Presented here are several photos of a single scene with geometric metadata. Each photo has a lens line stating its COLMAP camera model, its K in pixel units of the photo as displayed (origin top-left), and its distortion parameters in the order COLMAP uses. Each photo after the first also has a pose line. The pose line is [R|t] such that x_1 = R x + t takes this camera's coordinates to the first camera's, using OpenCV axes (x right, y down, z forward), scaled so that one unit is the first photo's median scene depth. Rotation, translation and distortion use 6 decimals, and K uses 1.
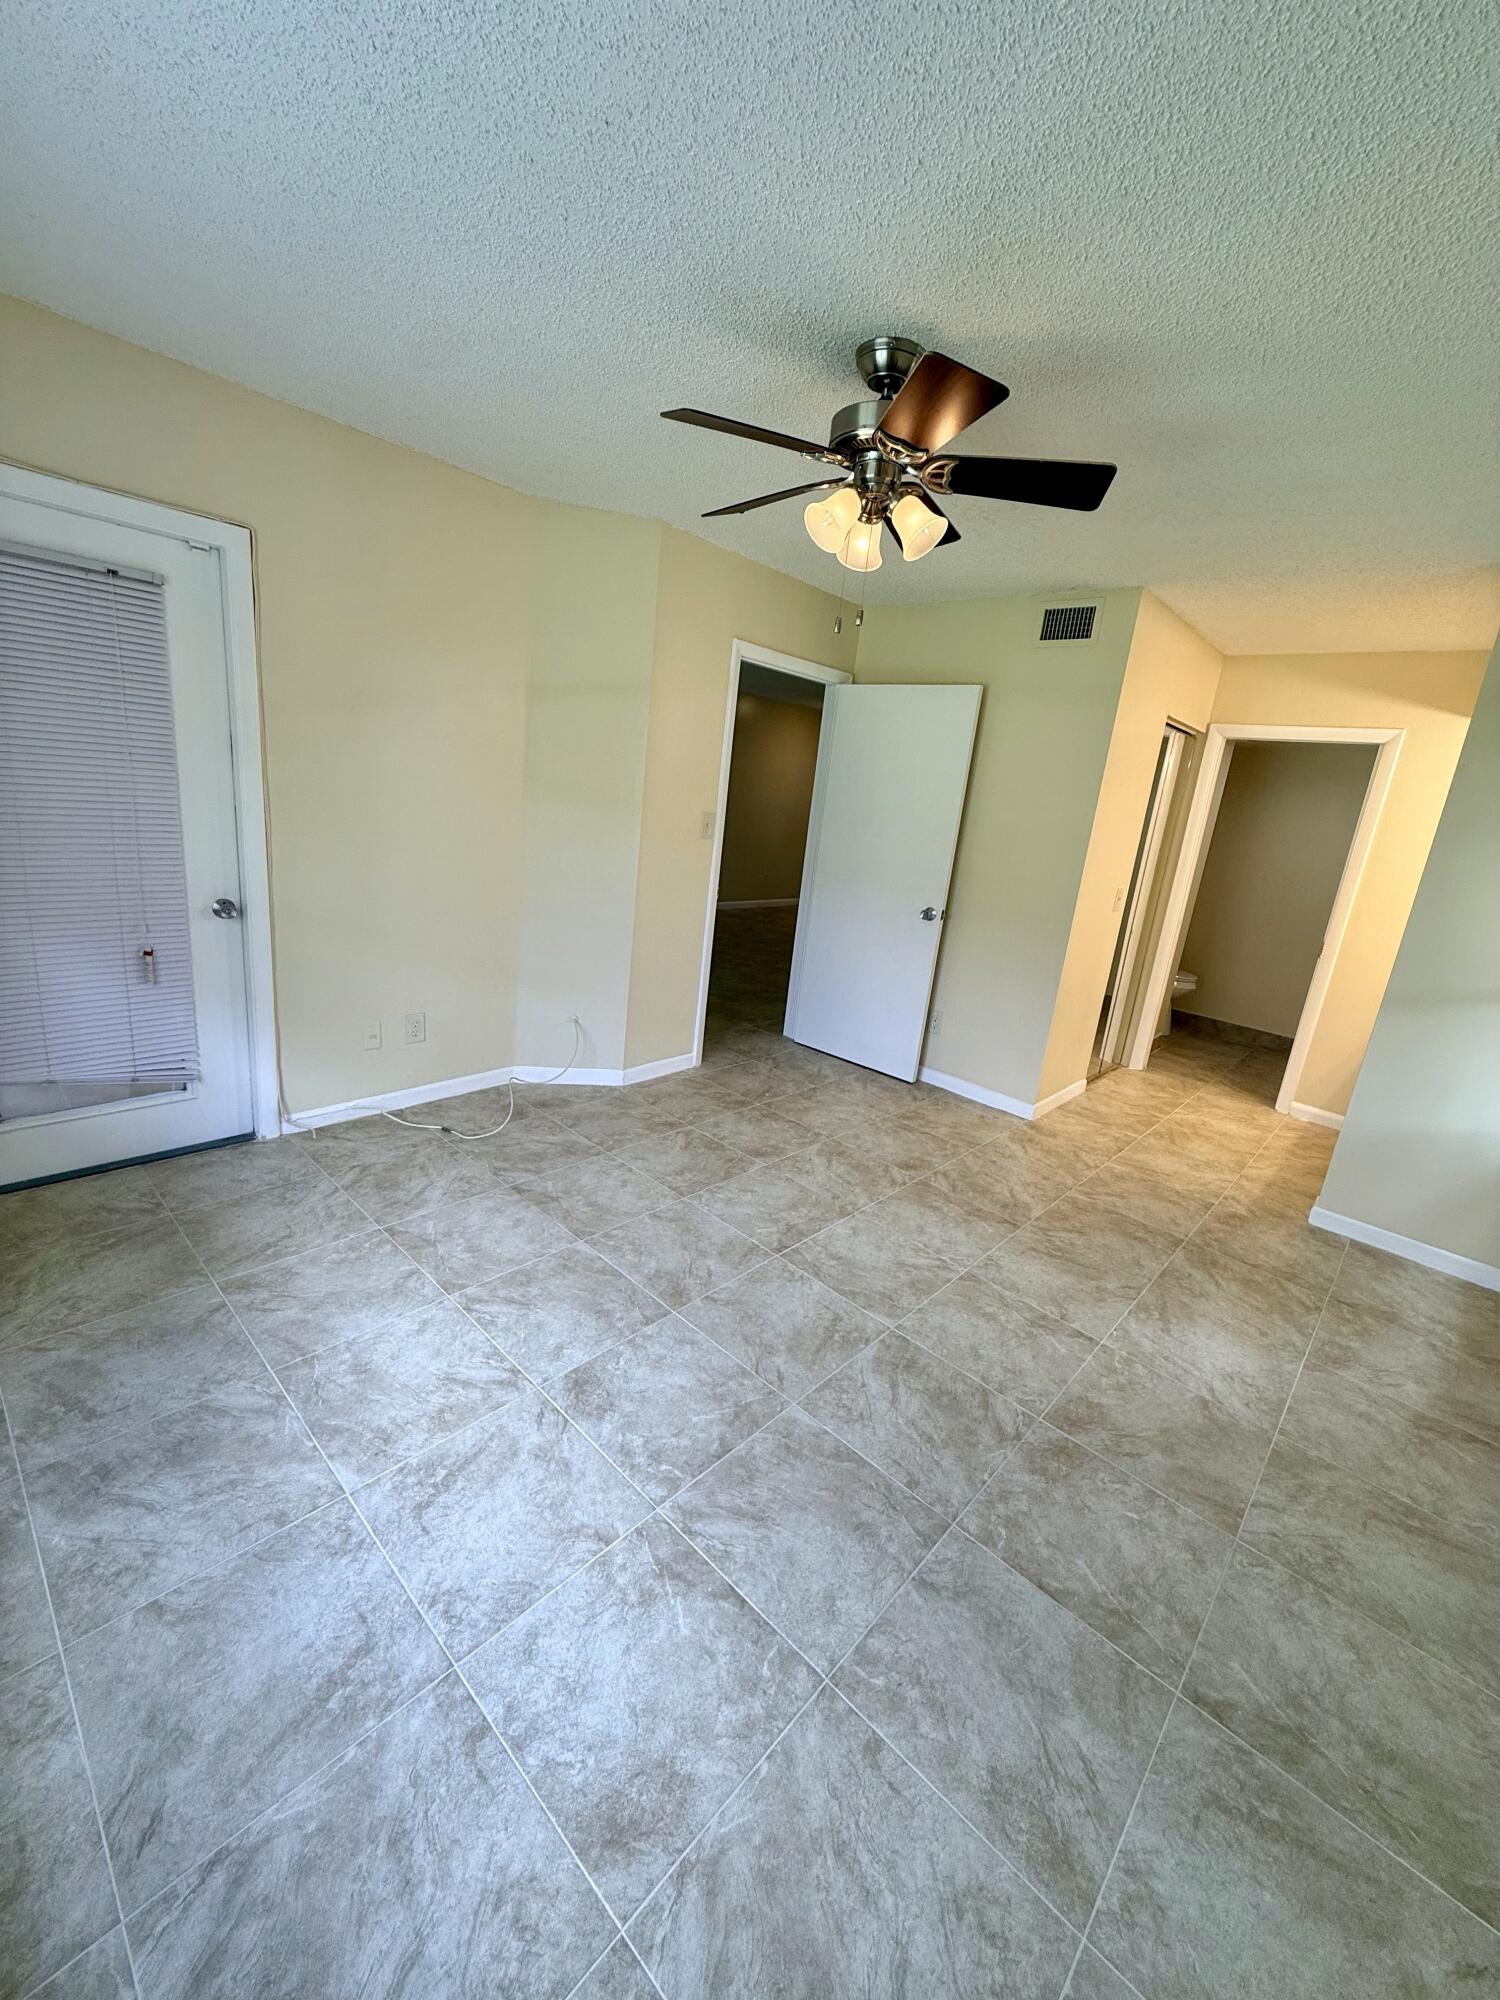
lens RADIAL K [[797.7, 0, 751.4], [0, 797.7, 997.8], [0, 0, 1]] dist [-0.001749, 0.000358]
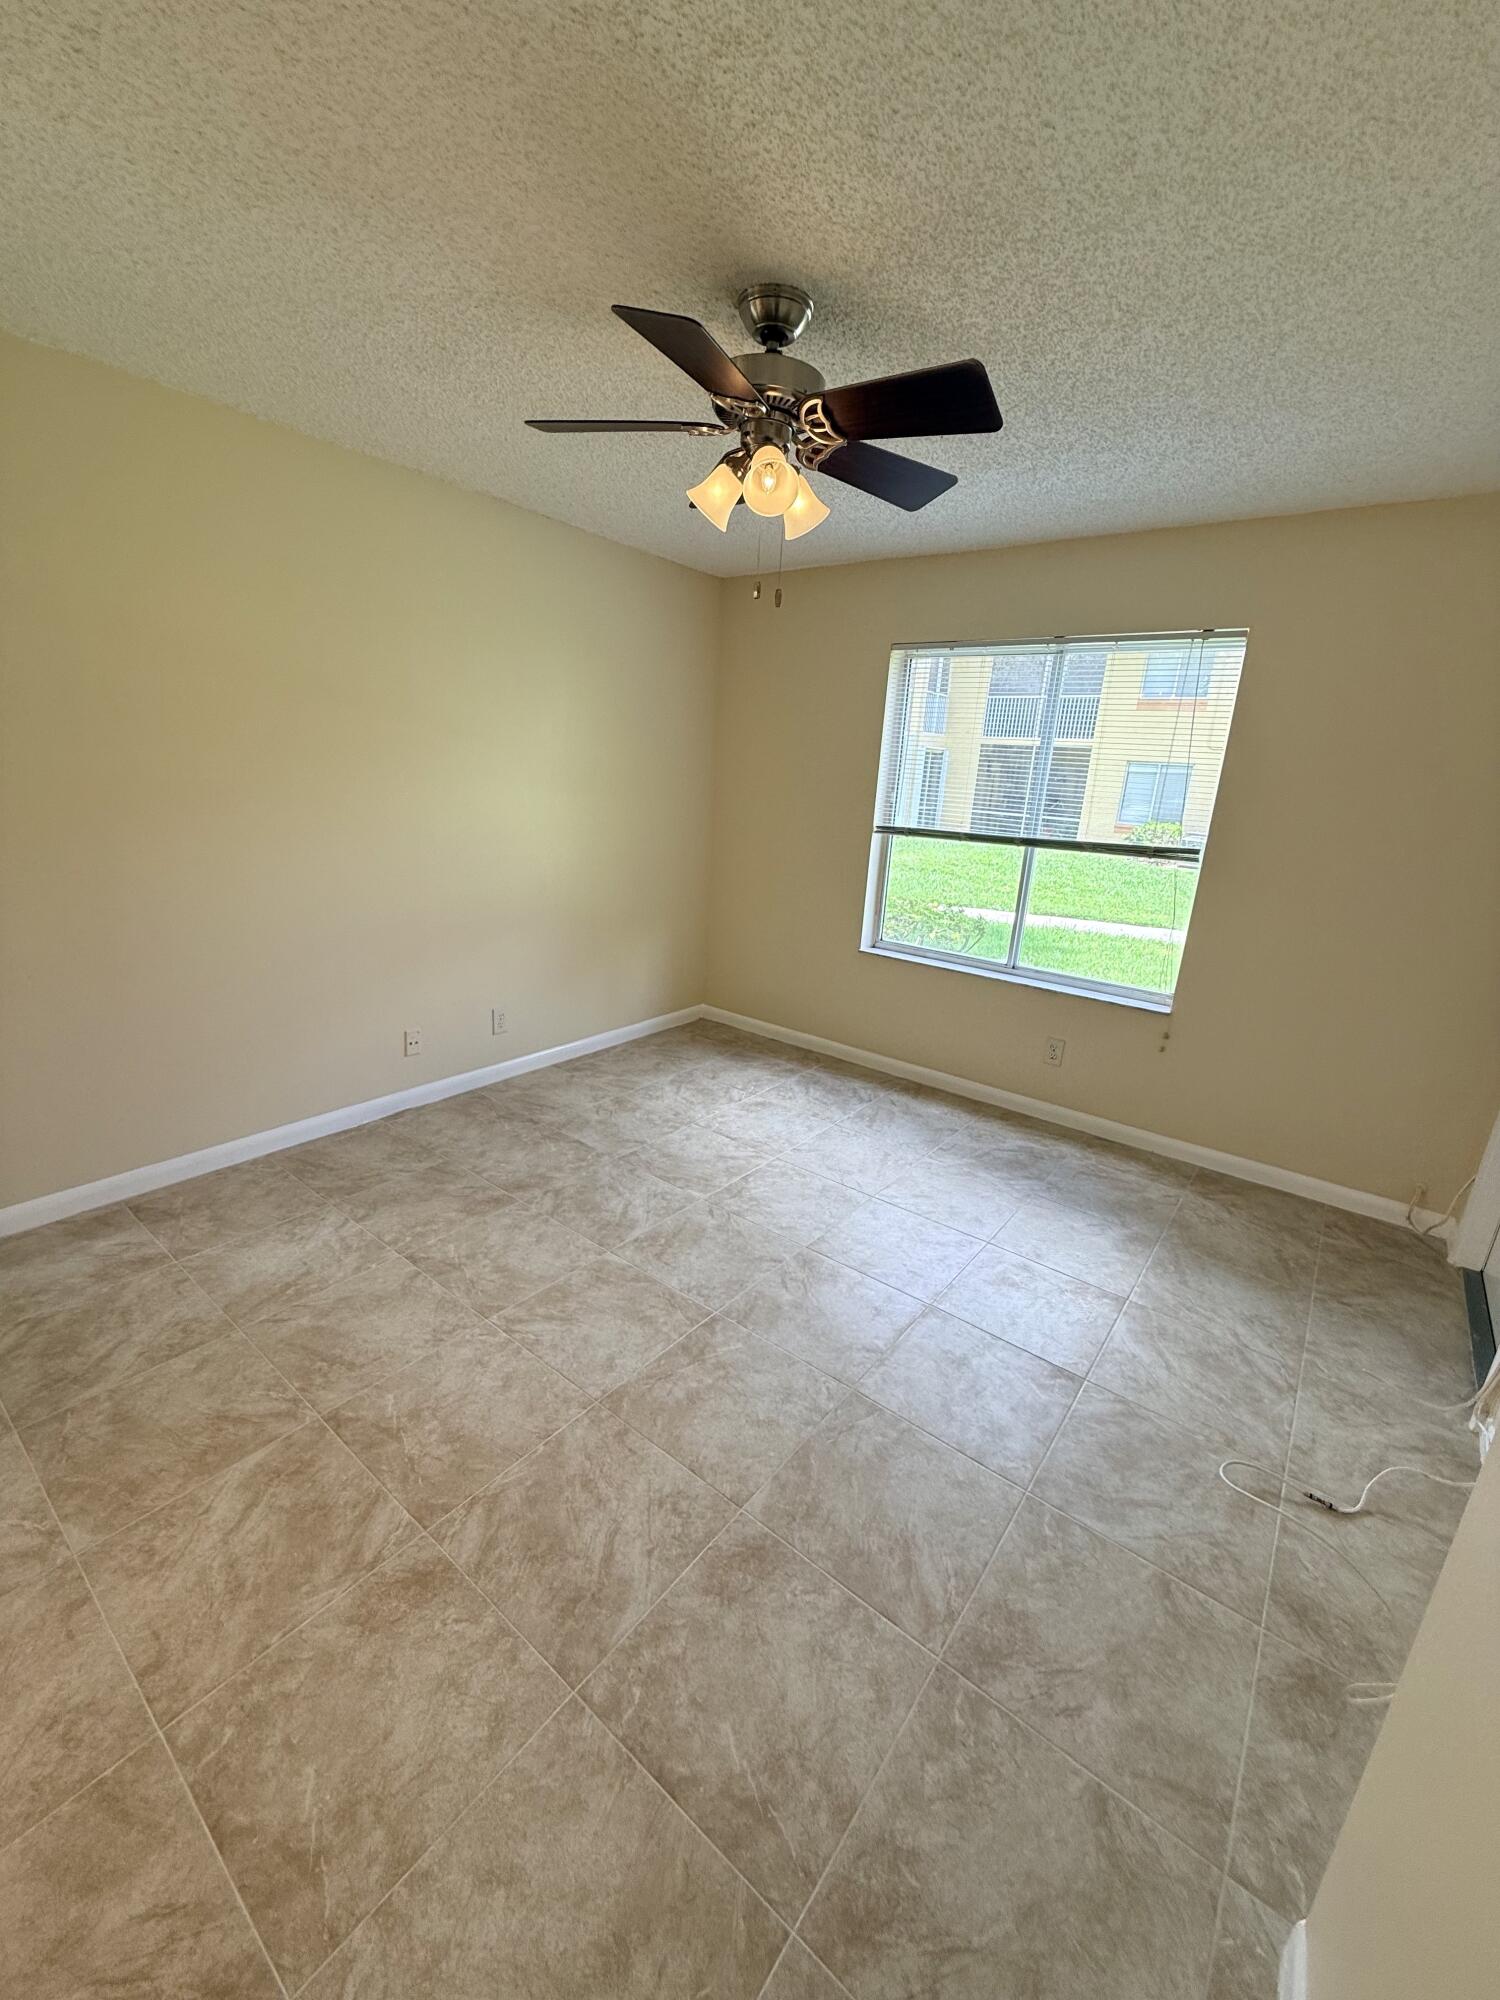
lens RADIAL K [[797.7, 0, 751.4], [0, 797.7, 997.8], [0, 0, 1]] dist [-0.001749, 0.000358]
pose [[-0.982858, -0.133713, -0.126928, 0.167698], [-0.179928, 0.845801, 0.502242, -0.461131], [0.040200, 0.516470, -0.855361, 1.749977]]
